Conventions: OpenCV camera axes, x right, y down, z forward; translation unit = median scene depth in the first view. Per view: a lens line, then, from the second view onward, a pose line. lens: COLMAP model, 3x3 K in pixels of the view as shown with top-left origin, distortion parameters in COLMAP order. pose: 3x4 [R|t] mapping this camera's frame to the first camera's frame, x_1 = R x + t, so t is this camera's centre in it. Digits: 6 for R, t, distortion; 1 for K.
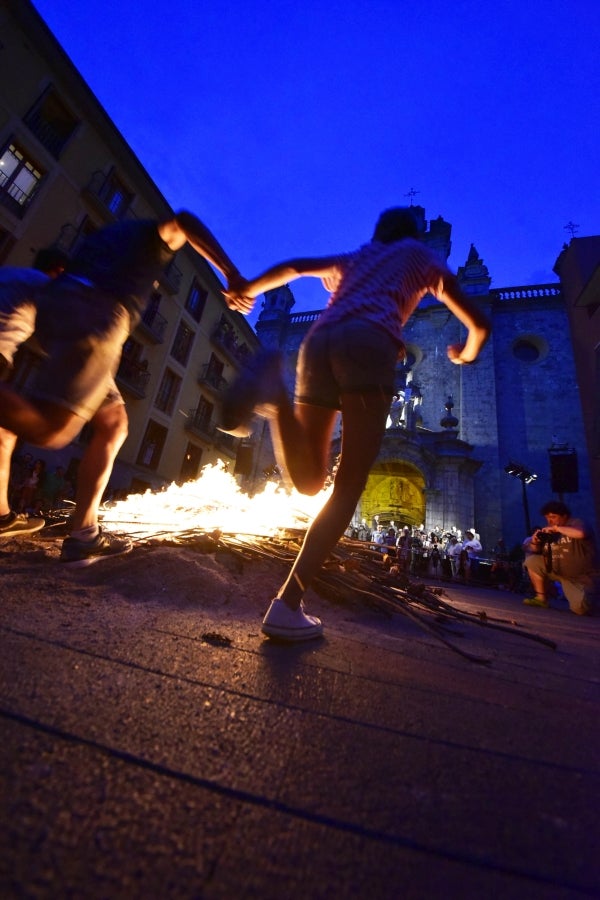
lens RADIAL K [[323.1, 0, 299.5], [0, 323.1, 455.2], [0, 0, 1]] dist [-0.000587, -0.011804]
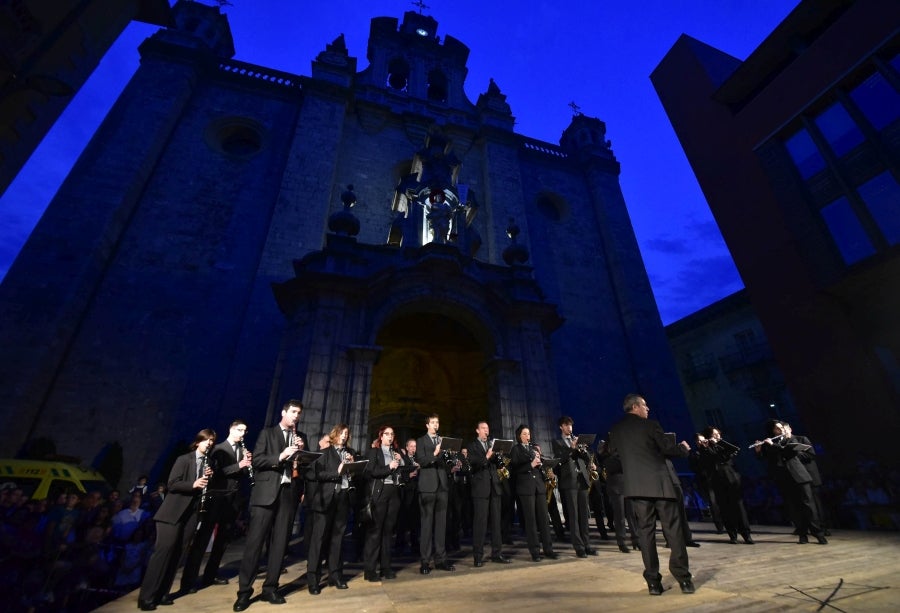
lens RADIAL K [[331.0, 0, 438.0], [0, 331.0, 324.5], [0, 0, 1]] dist [-0.000867, -0.012130]
pose [[0.809350, 0.100289, 0.578701, -0.023533], [-0.039866, 0.992422, -0.116232, 0.259167], [-0.585973, 0.071002, 0.807214, 1.388236]]
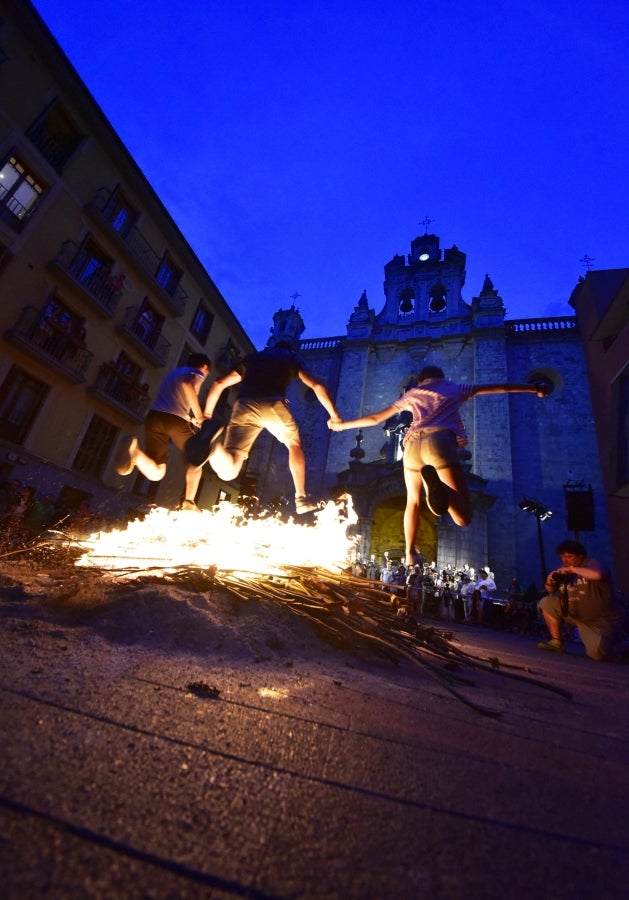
lens RADIAL K [[338.9, 0, 313.7], [0, 338.9, 477.1], [0, 0, 1]] dist [-0.002173, -0.010825]
pose [[0.999615, 0.019000, 0.020218, 0.001530], [-0.018409, 0.999408, -0.029052, -0.000382], [-0.020758, 0.028668, 0.999373, 0.001634]]
